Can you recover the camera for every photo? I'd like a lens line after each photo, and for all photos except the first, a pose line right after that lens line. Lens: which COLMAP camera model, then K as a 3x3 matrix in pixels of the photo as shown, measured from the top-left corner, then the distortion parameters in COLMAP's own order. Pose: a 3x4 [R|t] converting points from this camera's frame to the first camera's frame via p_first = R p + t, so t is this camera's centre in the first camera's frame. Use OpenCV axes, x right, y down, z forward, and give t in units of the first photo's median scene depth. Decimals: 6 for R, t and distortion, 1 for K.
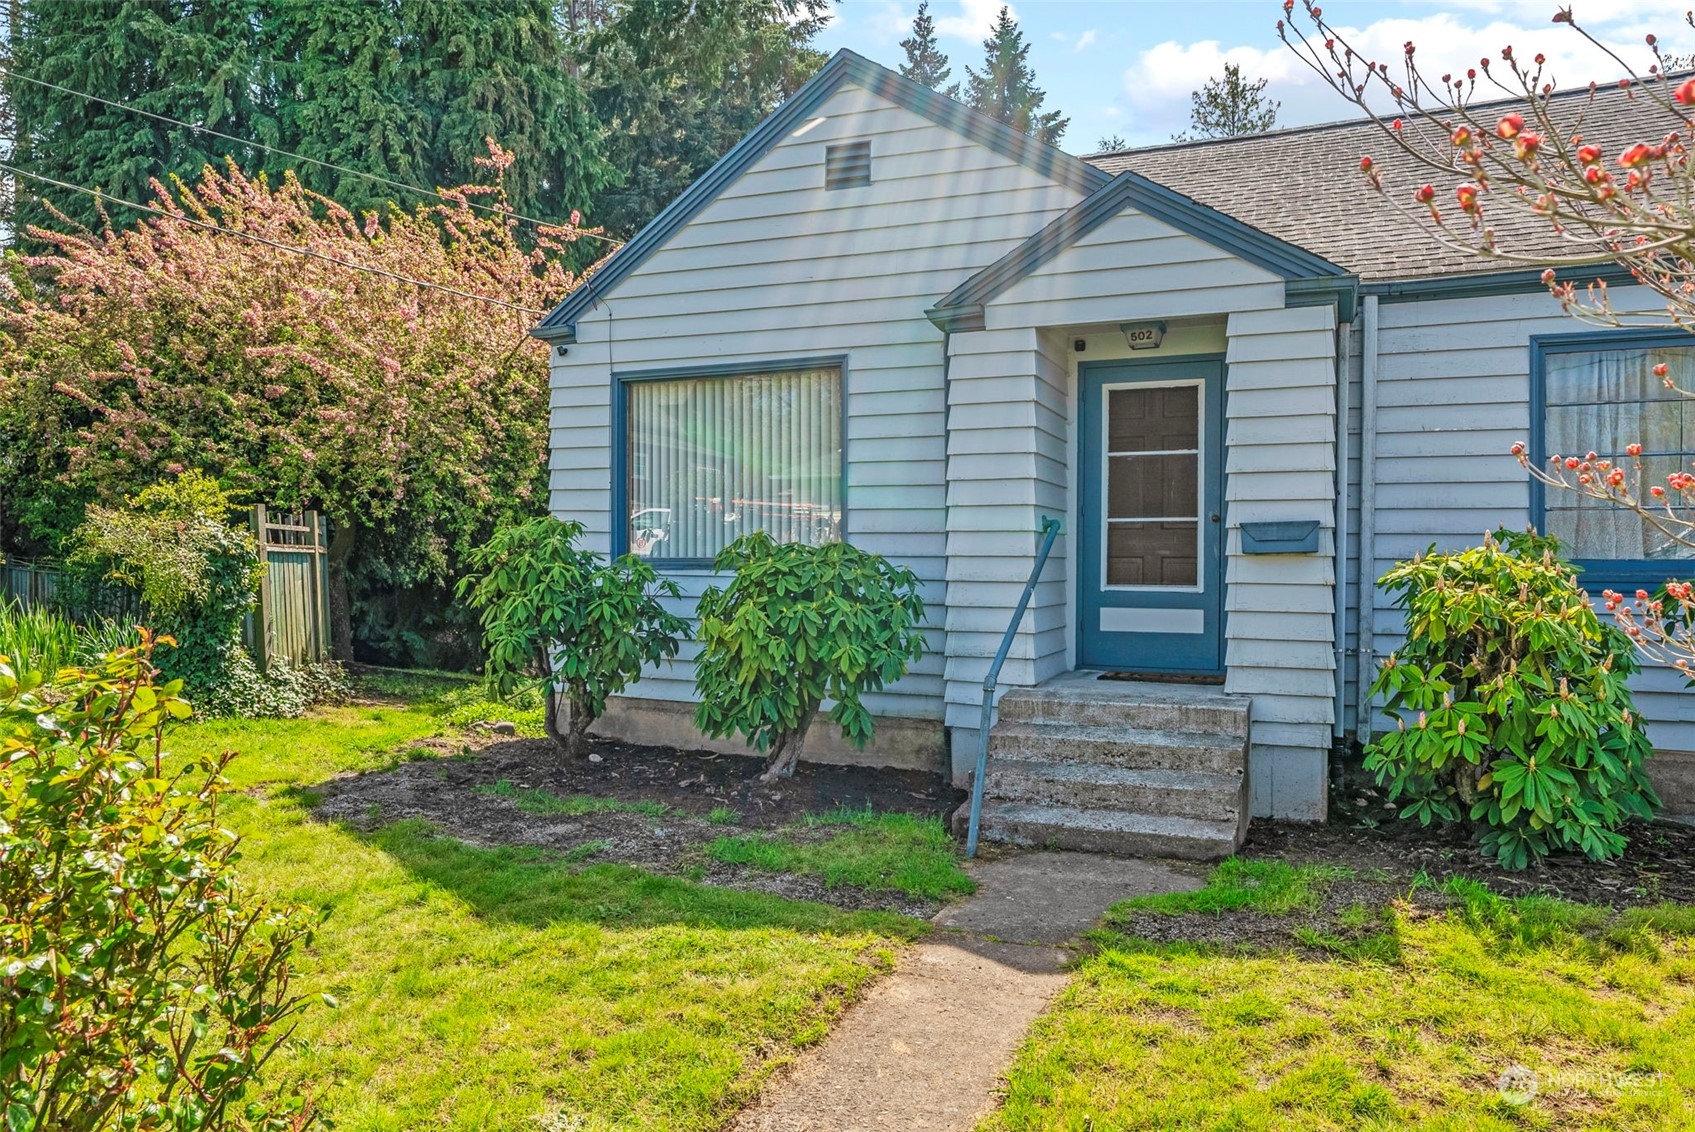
lens RADIAL K [[1155.8, 0, 849.8], [0, 1155.8, 565.2], [0, 0, 1]] dist [0.014999, -0.007270]
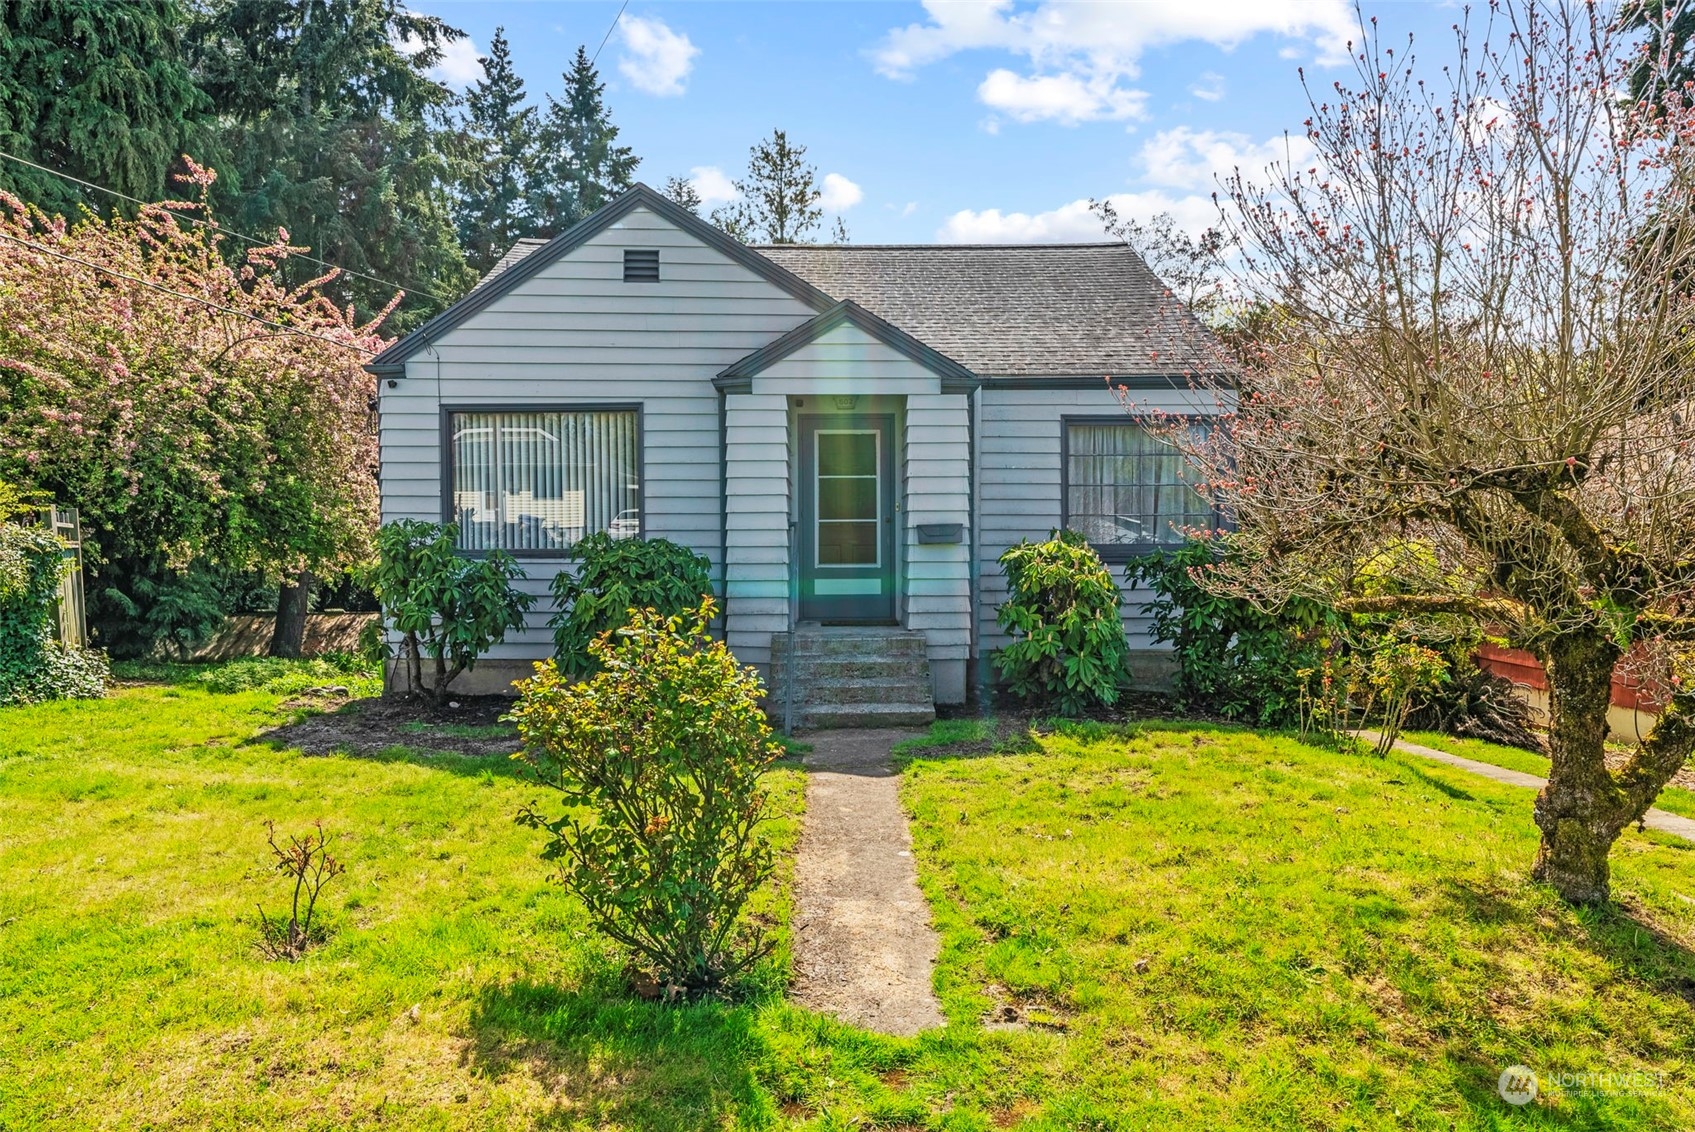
lens RADIAL K [[1074.7, 0, 857.1], [0, 1074.7, 556.0], [0, 0, 1]] dist [-0.005986, 0.003855]
pose [[0.910996, -0.017993, 0.412022, -0.271754], [0.012251, 0.999788, 0.016574, -0.013858], [-0.412232, -0.010051, 0.911023, -0.256821]]
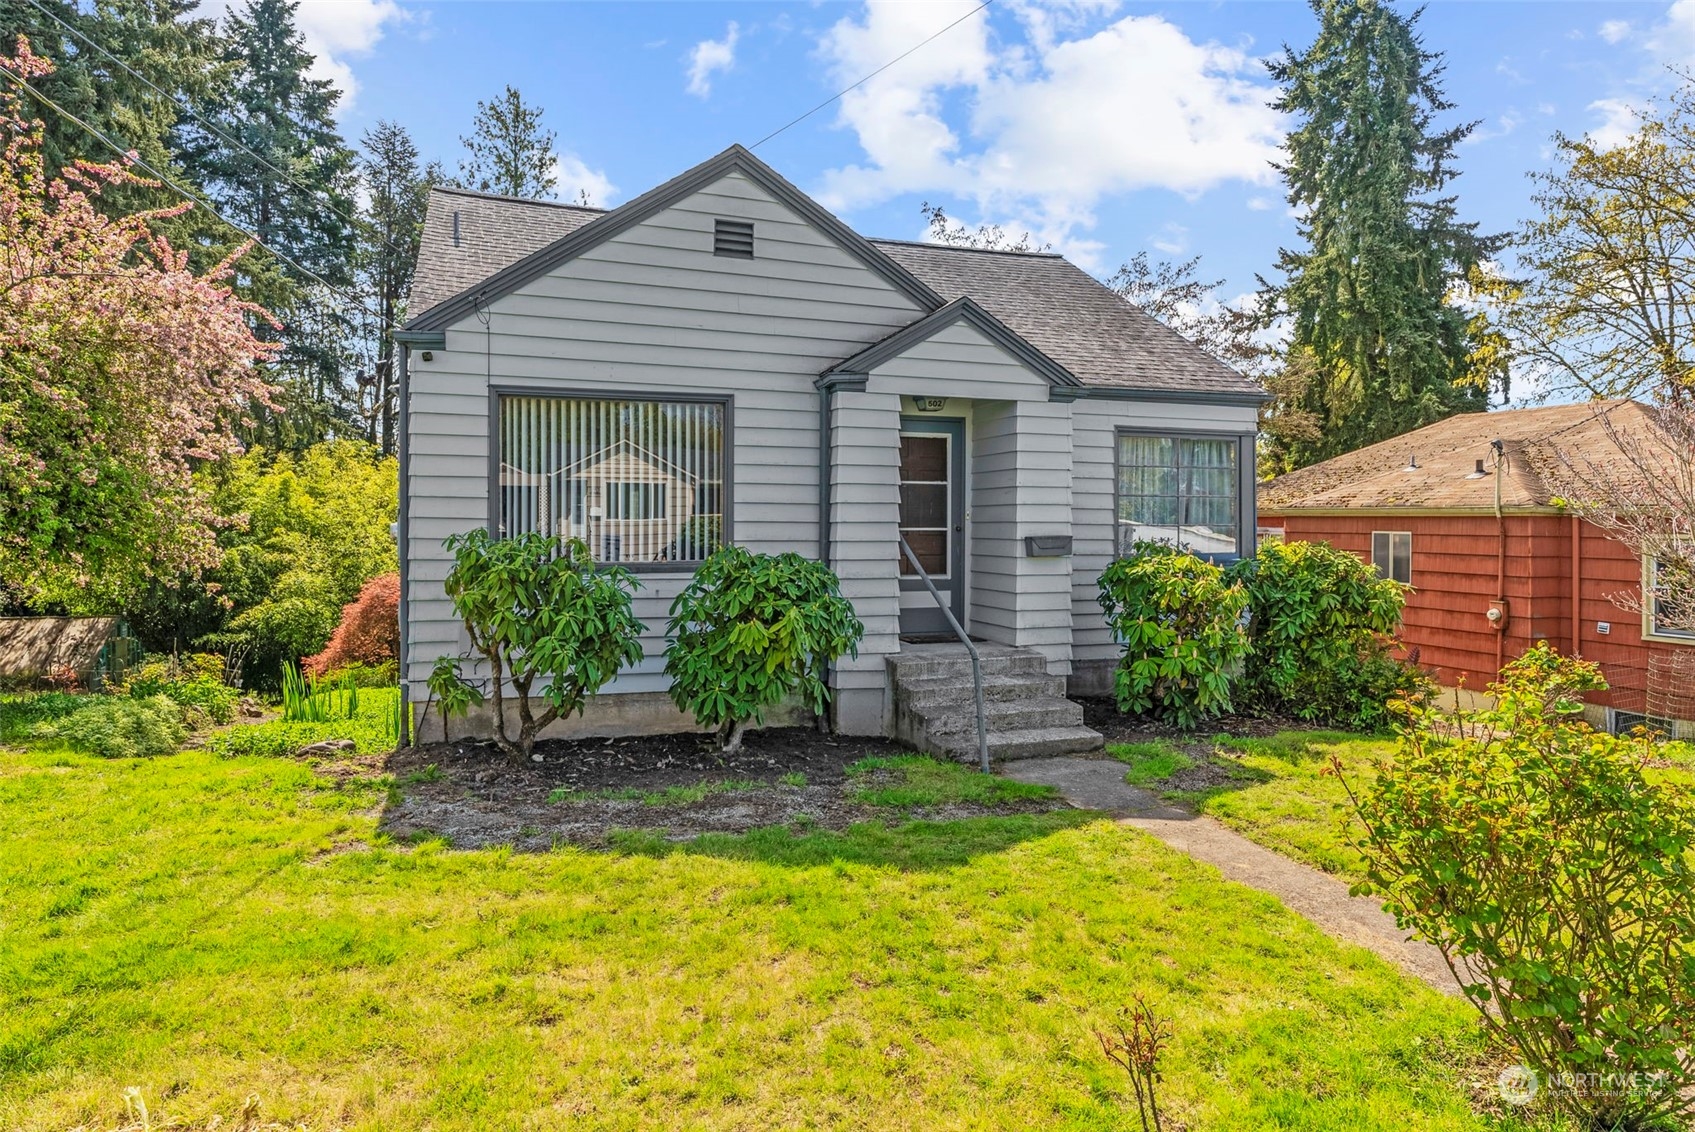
lens RADIAL K [[1074.7, 0, 851.4], [0, 1074.7, 533.2], [0, 0, 1]] dist [-0.005986, 0.003855]
pose [[0.722492, -0.010196, 0.691304, -0.625256], [0.003805, 0.999935, 0.010771, -0.042774], [-0.691369, -0.005151, 0.722483, 0.086295]]
